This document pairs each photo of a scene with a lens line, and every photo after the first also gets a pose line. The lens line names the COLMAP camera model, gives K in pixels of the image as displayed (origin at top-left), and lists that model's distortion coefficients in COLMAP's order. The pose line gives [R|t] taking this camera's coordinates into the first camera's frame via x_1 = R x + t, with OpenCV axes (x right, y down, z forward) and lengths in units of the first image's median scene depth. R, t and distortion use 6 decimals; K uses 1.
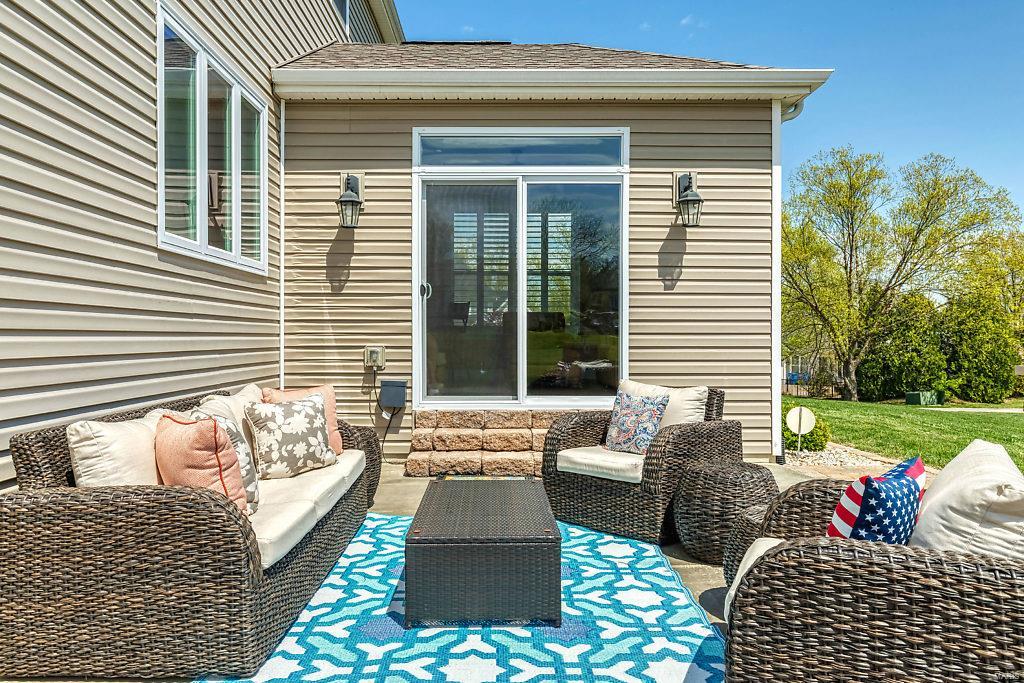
lens RADIAL K [[723.3, 0, 512.0], [0, 723.3, 341.5], [0, 0, 1]] dist [-0.002358, -0.000299]
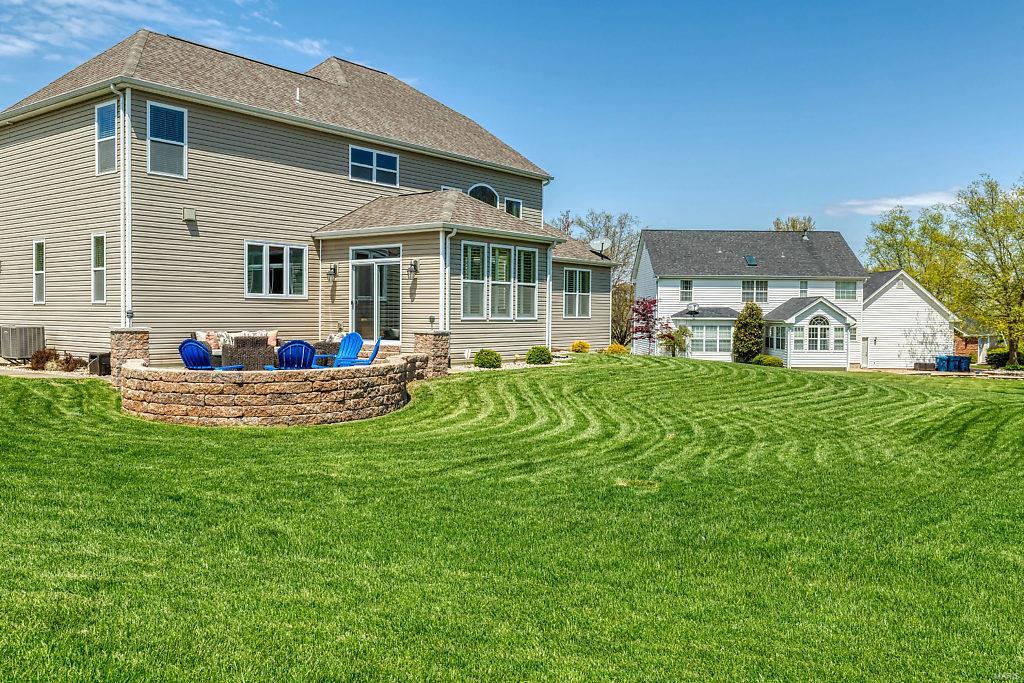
lens RADIAL K [[855.5, 0, 512.0], [0, 855.5, 341.5], [0, 0, 1]] dist [-0.002103, -0.002769]
pose [[0.784849, 0.026900, -0.619102, 2.520146], [-0.011067, 0.999506, 0.029399, -0.023096], [0.619588, -0.016223, 0.784760, -1.304289]]
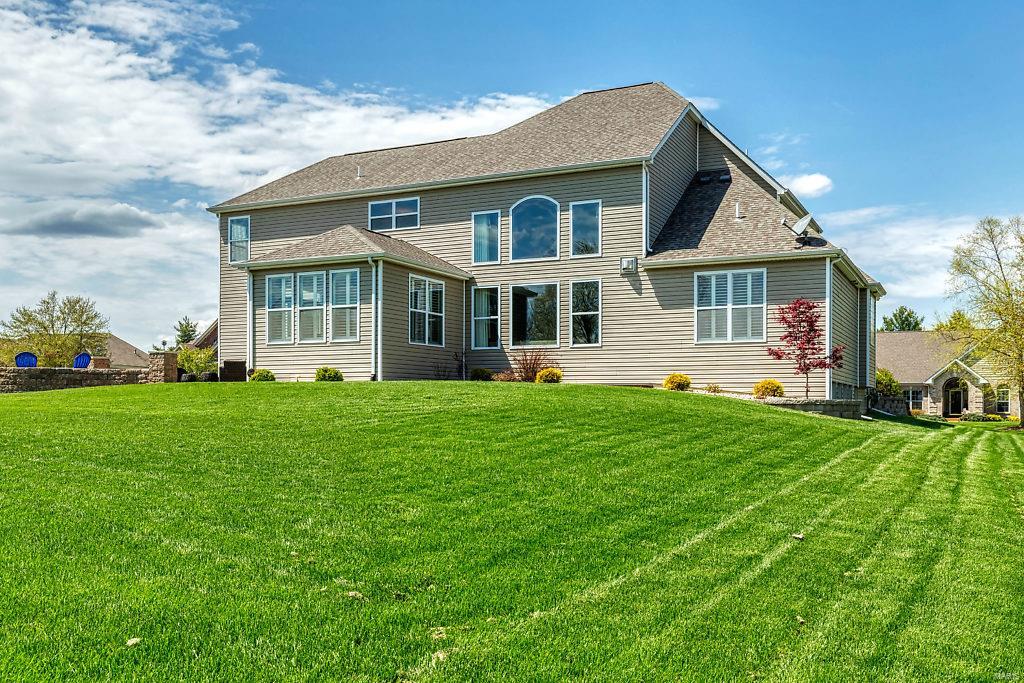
lens RADIAL K [[956.9, 0, 512.0], [0, 956.9, 341.5], [0, 0, 1]] dist [-0.000056, -0.000067]
pose [[-0.435780, -0.064394, -0.897747, 3.489681], [-0.003892, 0.997563, -0.069664, 0.239479], [0.900045, -0.026864, -0.434969, 3.581047]]
